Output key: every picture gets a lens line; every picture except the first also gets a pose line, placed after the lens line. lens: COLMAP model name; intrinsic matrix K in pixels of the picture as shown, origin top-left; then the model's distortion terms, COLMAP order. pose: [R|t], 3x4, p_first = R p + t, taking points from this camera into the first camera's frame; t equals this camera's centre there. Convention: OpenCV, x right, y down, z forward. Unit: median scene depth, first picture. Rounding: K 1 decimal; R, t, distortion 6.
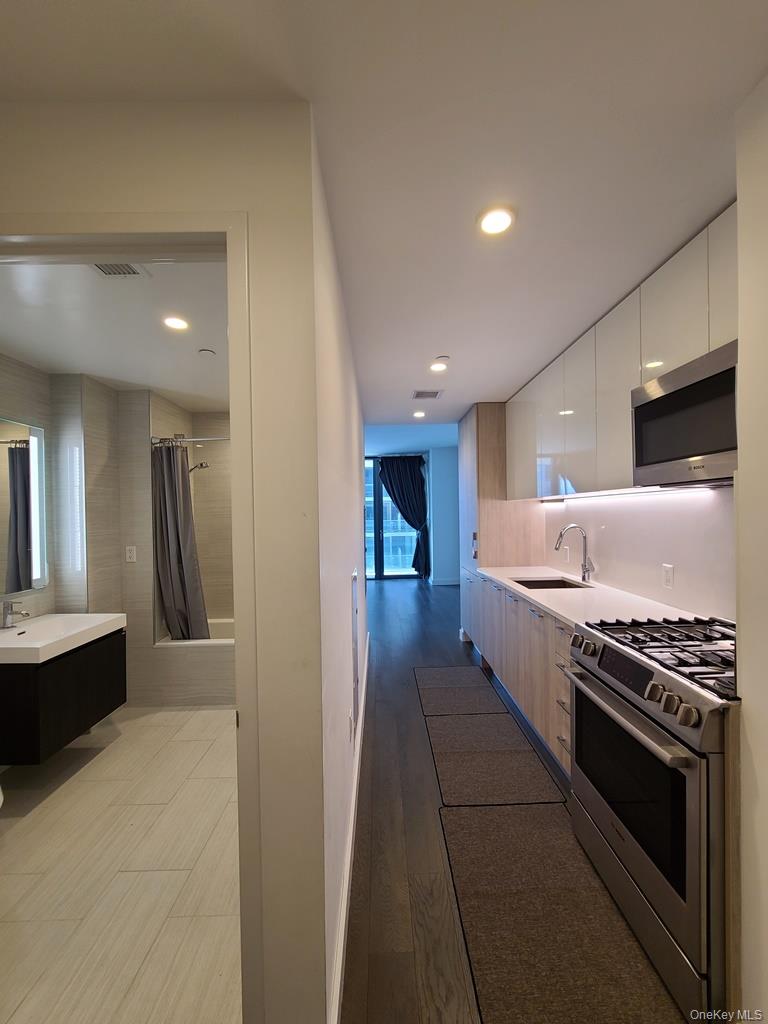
lens RADIAL K [[418.9, 0, 383.9], [0, 418.9, 516.4], [0, 0, 1]] dist [-0.002685, -0.000278]
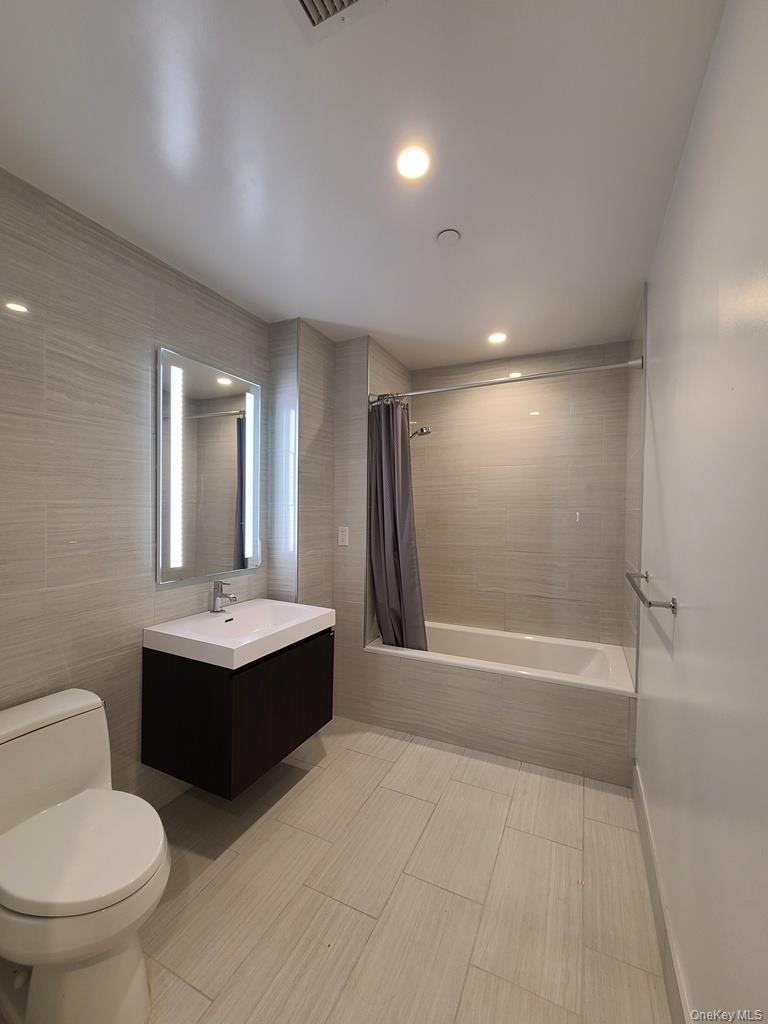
lens RADIAL K [[418.9, 0, 383.9], [0, 418.9, 516.4], [0, 0, 1]] dist [-0.002685, -0.000278]
pose [[0.897025, 0.035259, -0.440570, -0.179847], [-0.029957, 0.999371, 0.018985, 0.035730], [0.440963, -0.003832, 0.897517, 0.311485]]
